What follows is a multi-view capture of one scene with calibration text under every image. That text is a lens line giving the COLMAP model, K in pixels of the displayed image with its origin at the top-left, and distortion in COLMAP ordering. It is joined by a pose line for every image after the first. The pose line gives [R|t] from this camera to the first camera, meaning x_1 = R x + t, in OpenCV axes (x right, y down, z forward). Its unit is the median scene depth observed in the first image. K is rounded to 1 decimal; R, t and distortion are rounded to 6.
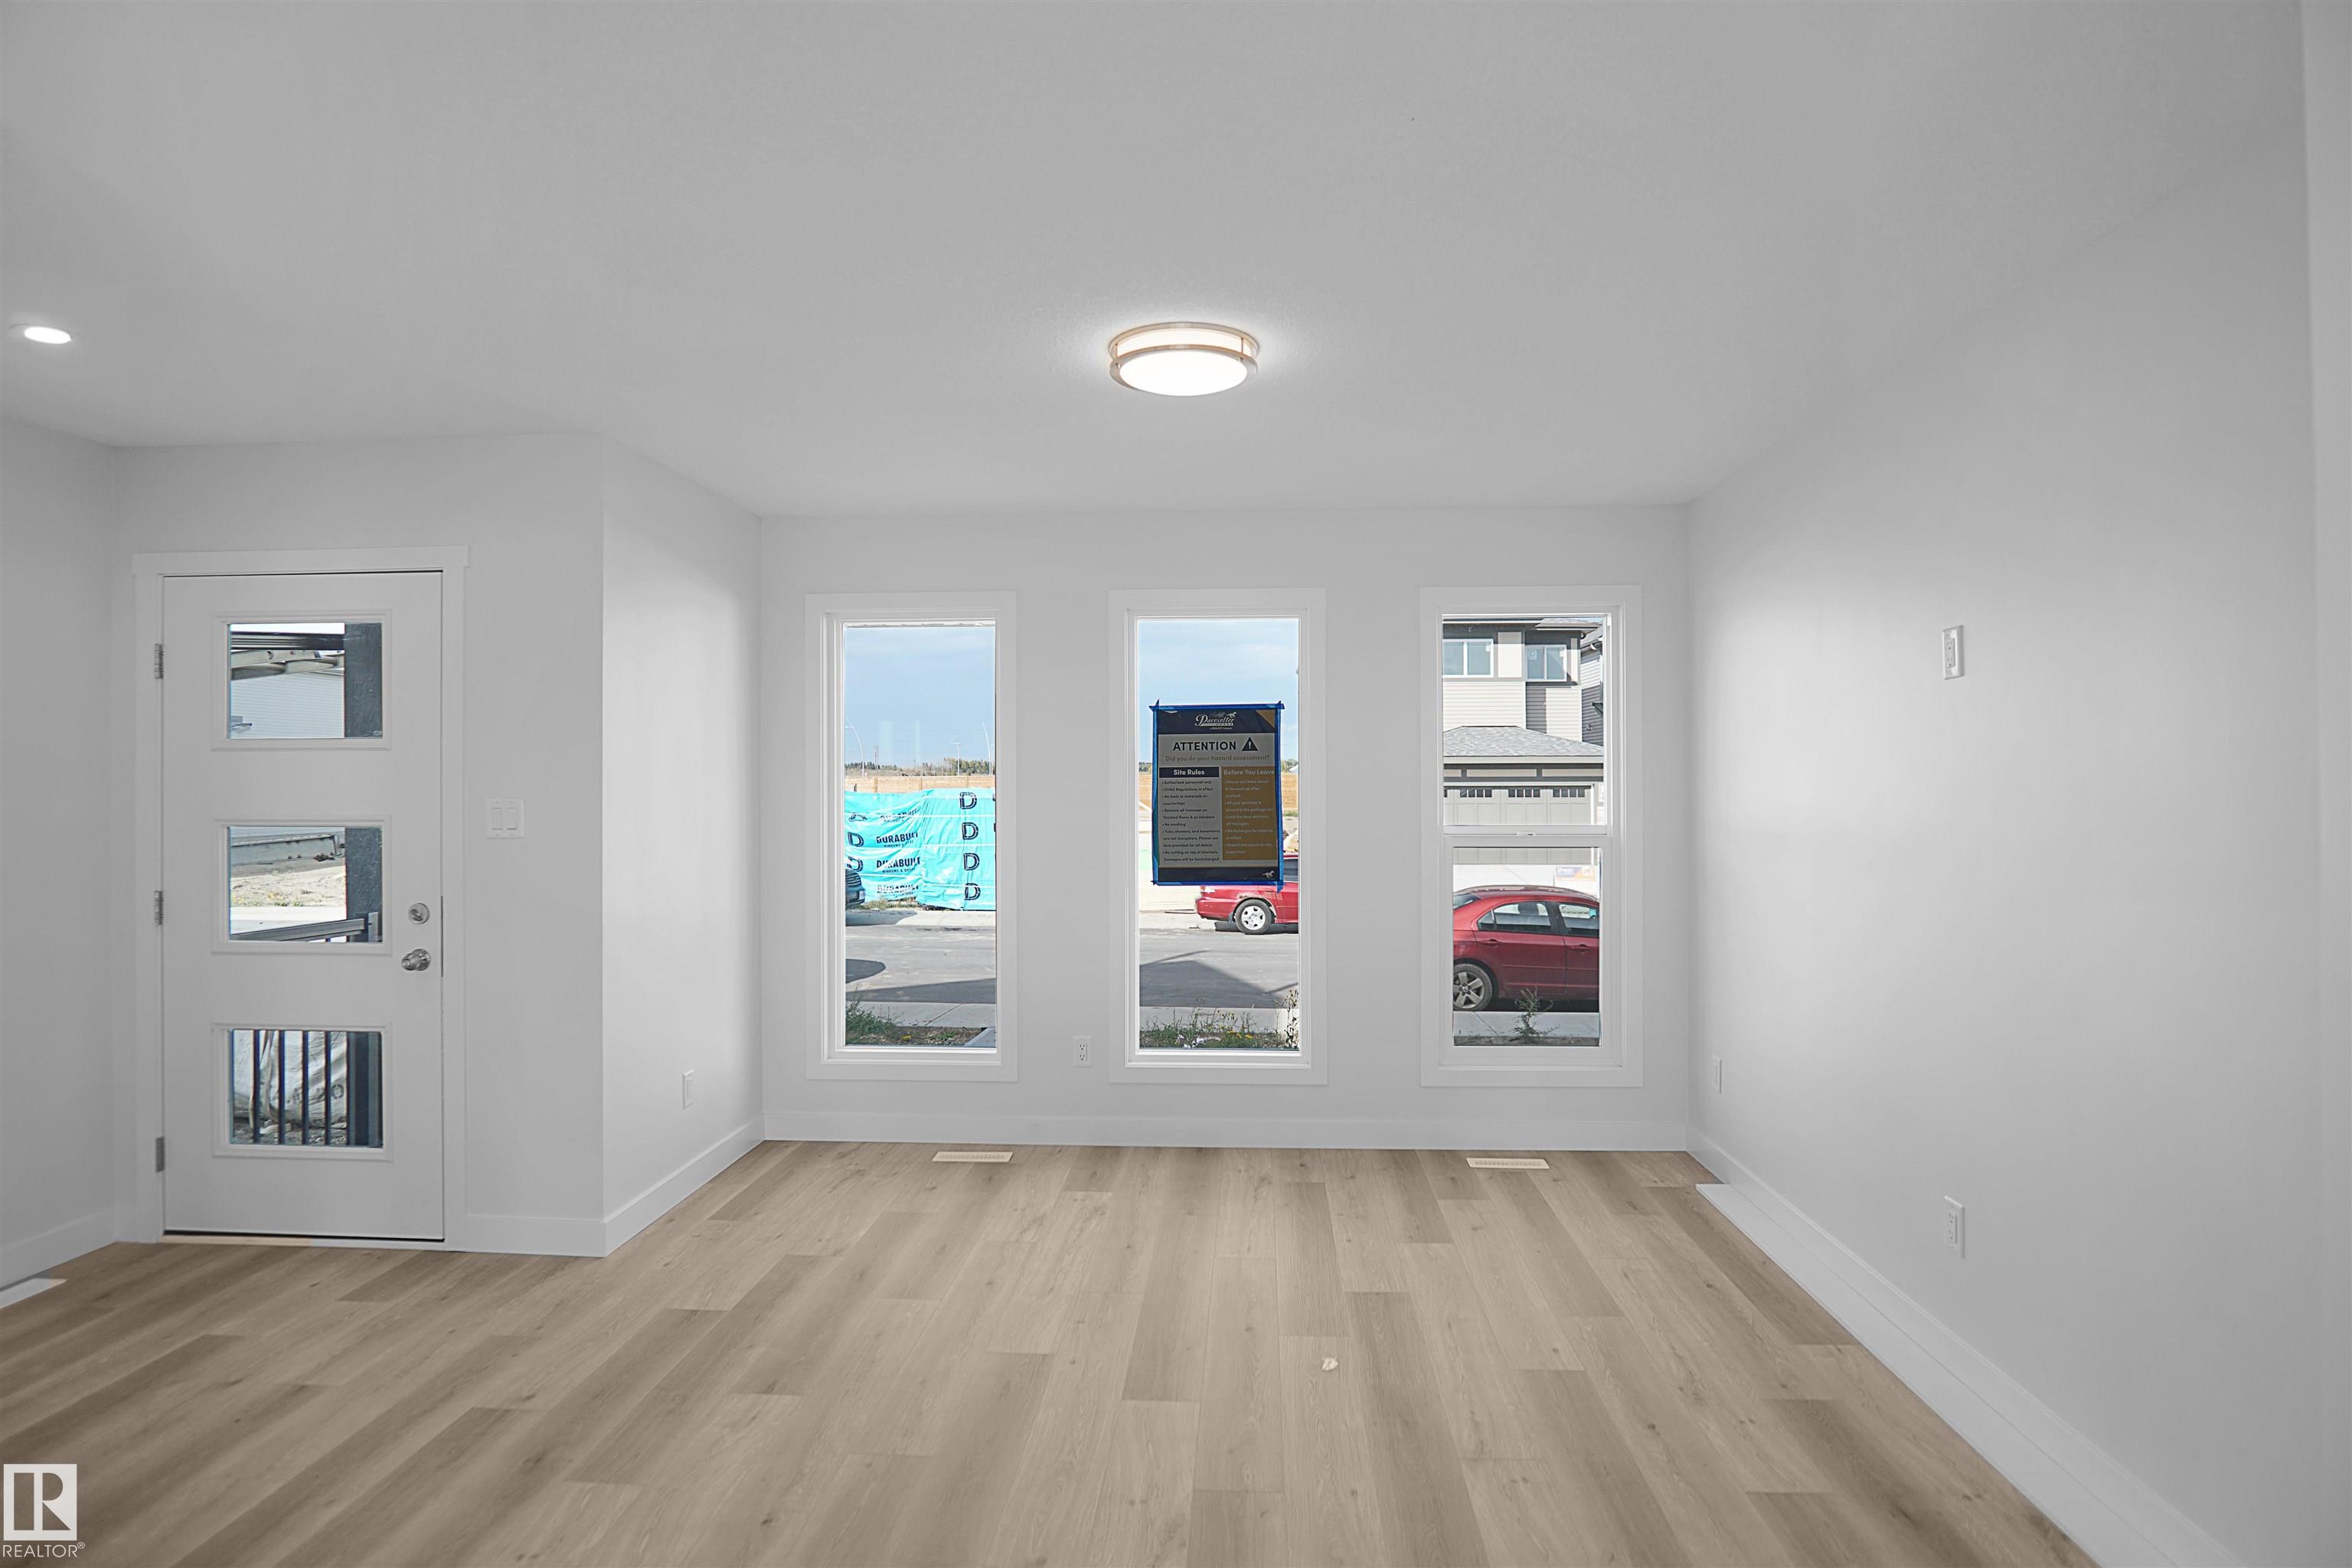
lens RADIAL K [[1251.9, 0, 1176.0], [0, 1251.9, 784.0], [0, 0, 1]] dist [-0.022708, 0.001076]
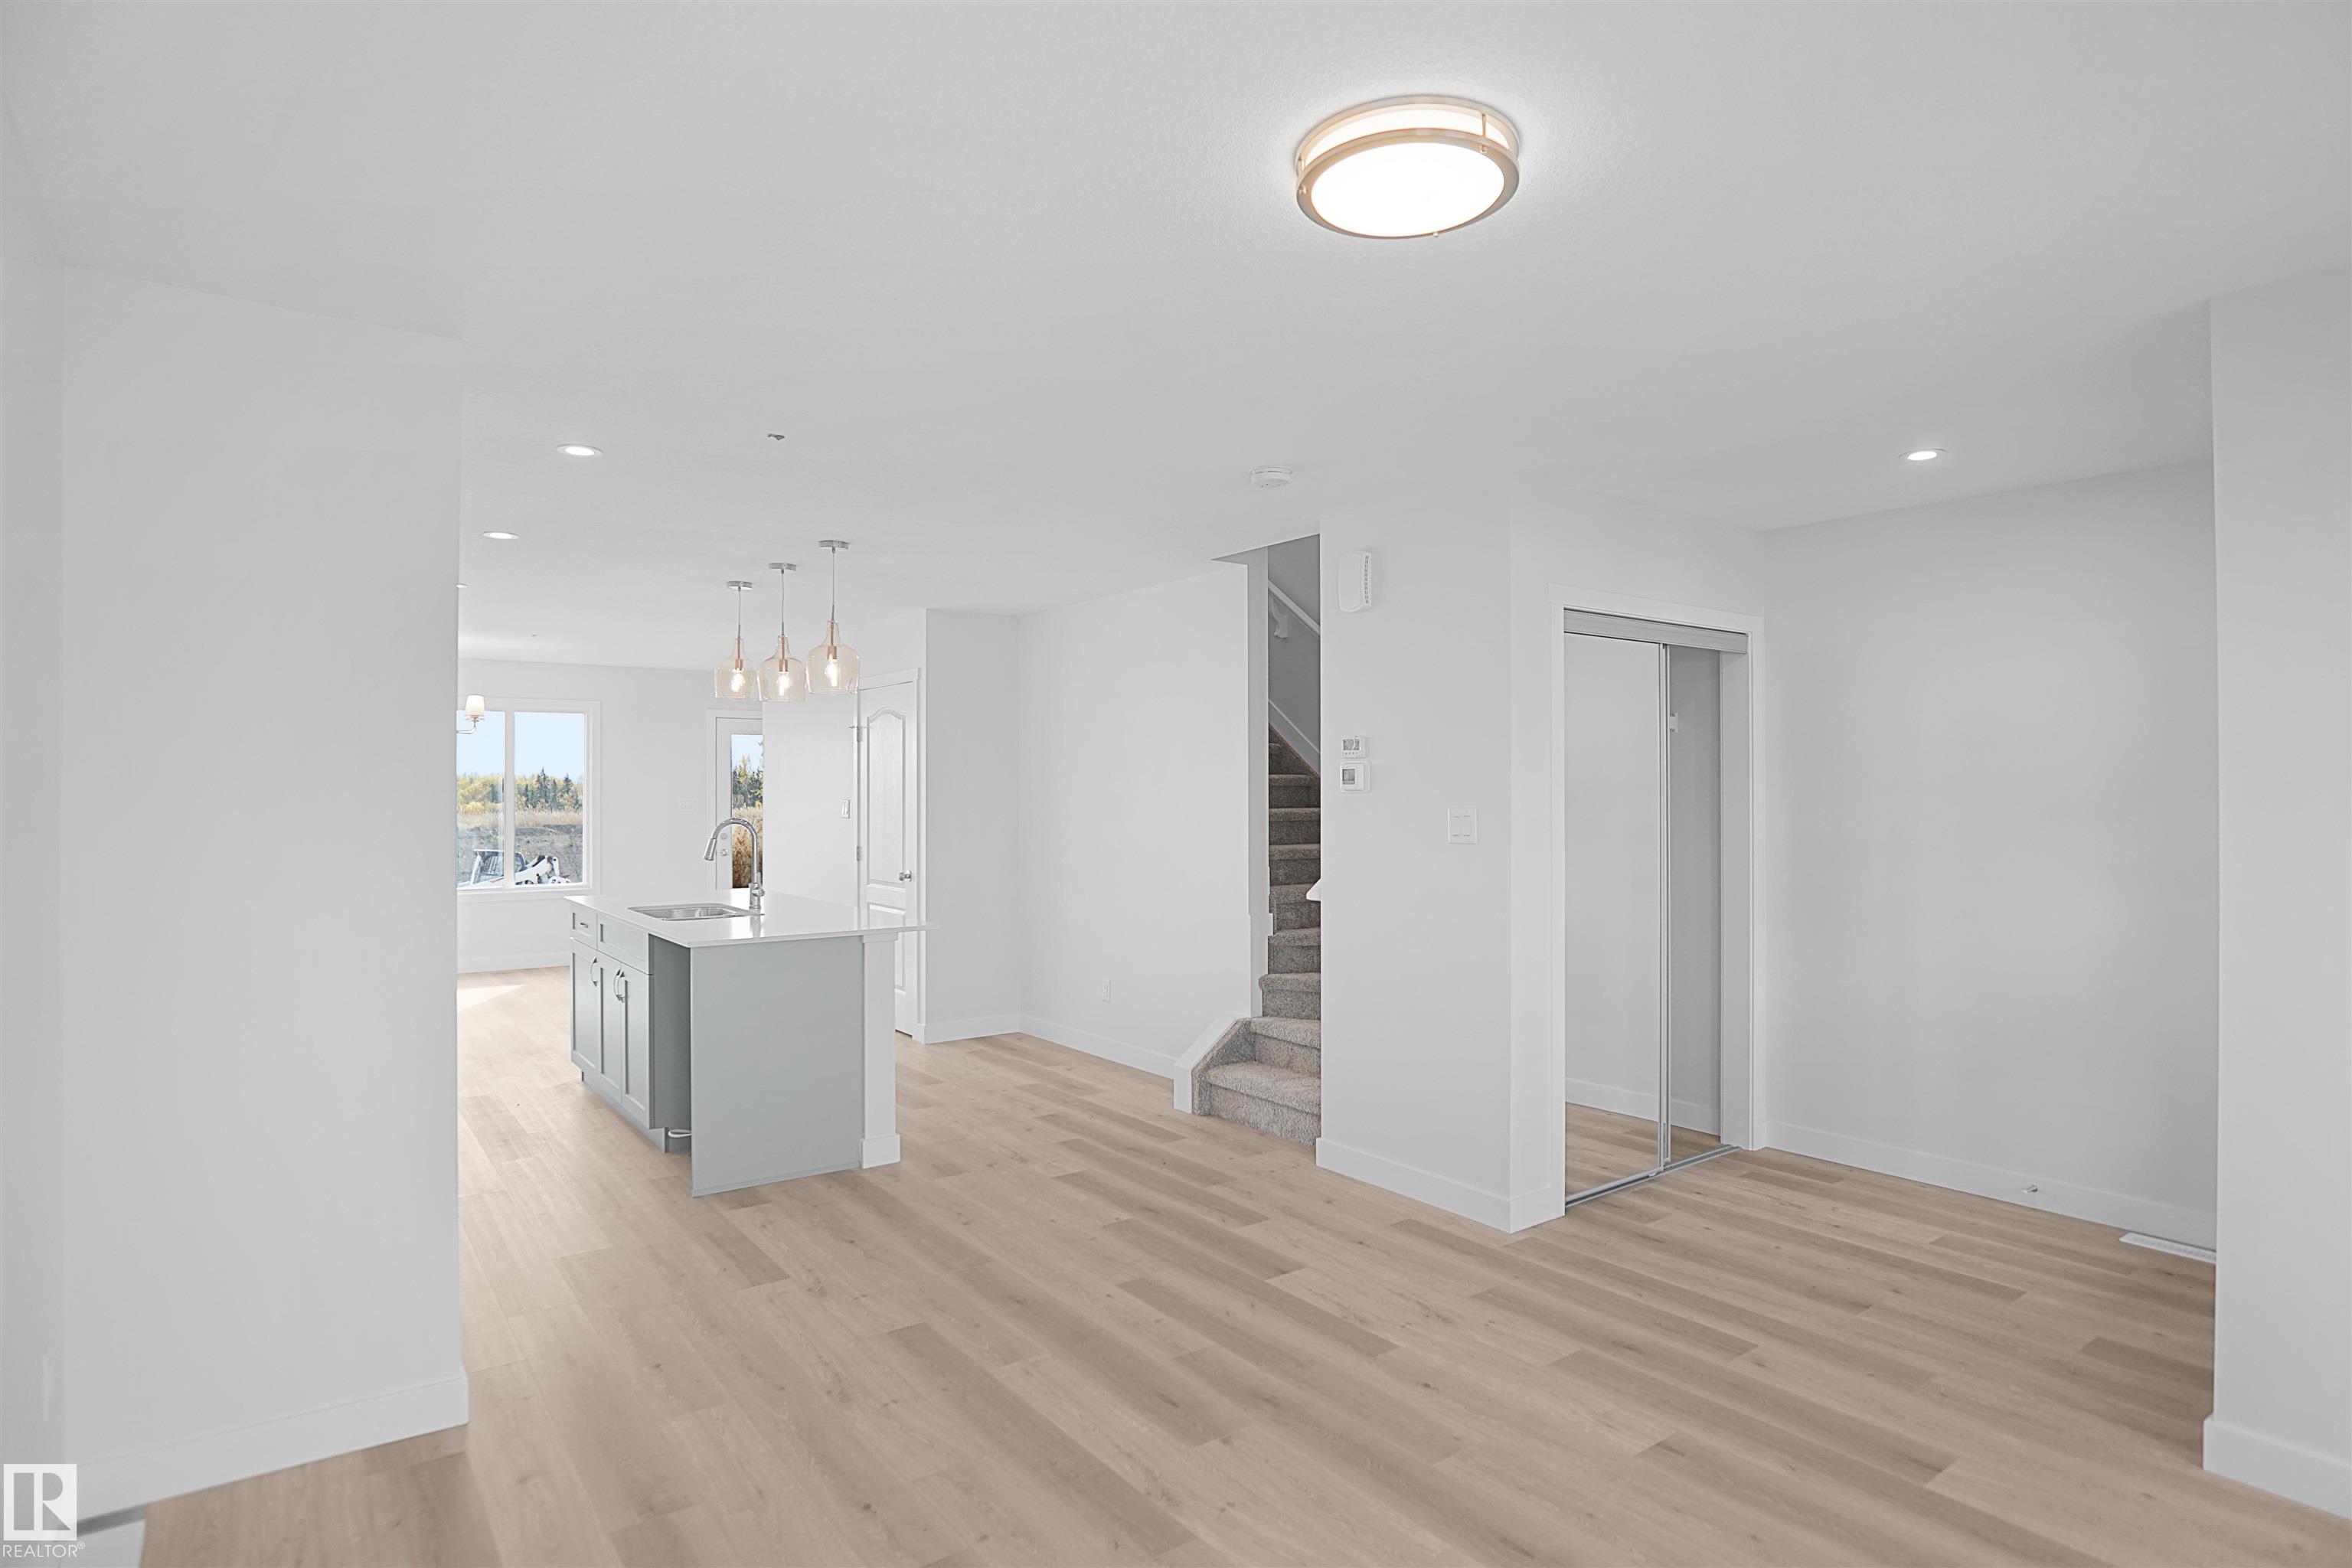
lens RADIAL K [[1263.7, 0, 1176.0], [0, 1263.7, 784.0], [0, 0, 1]] dist [-0.019594, 0.001370]
pose [[-0.771265, 0.000678, -0.636514, 0.549605], [0.002862, 0.999993, -0.002403, -0.006371], [0.636508, -0.003675, -0.771261, 1.491431]]
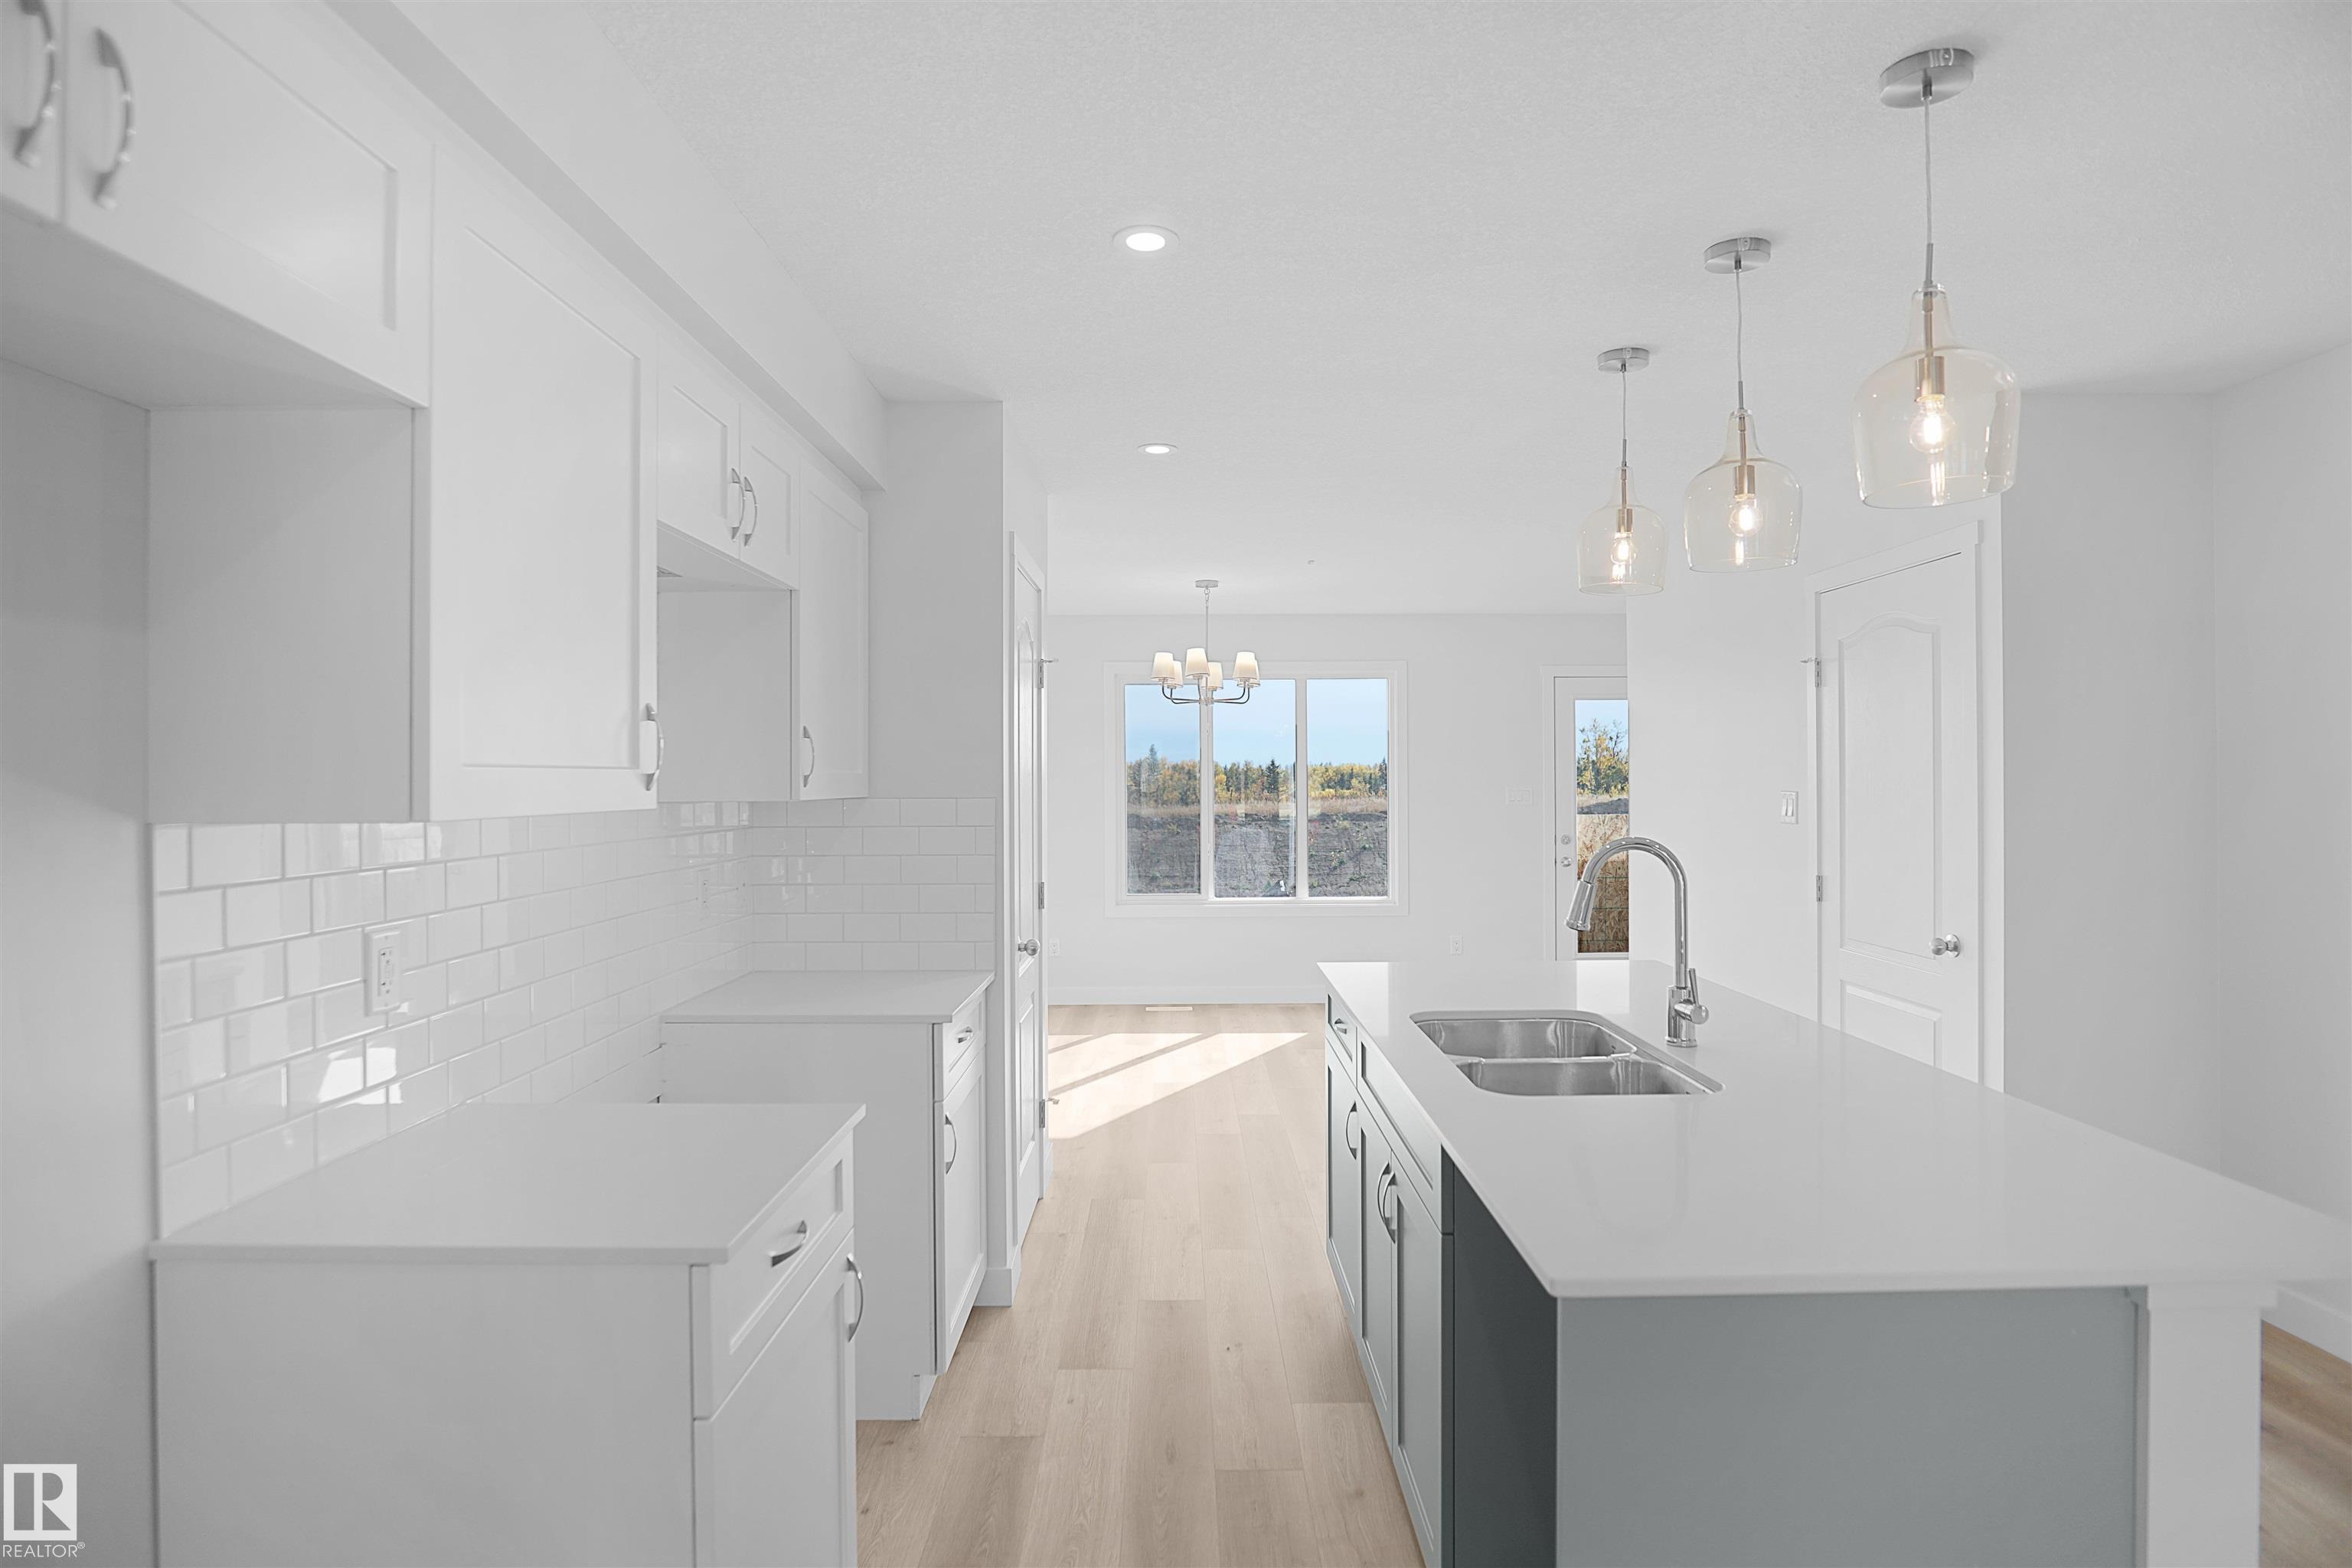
lens RADIAL K [[1248.9, 0, 1176.0], [0, 1248.9, 784.0], [0, 0, 1]] dist [-0.038691, -0.000096]
pose [[-0.998368, 0.008700, -0.056444, 0.197825], [0.008458, 0.999954, 0.004538, -0.003061], [0.056481, 0.004053, -0.998395, 0.393098]]
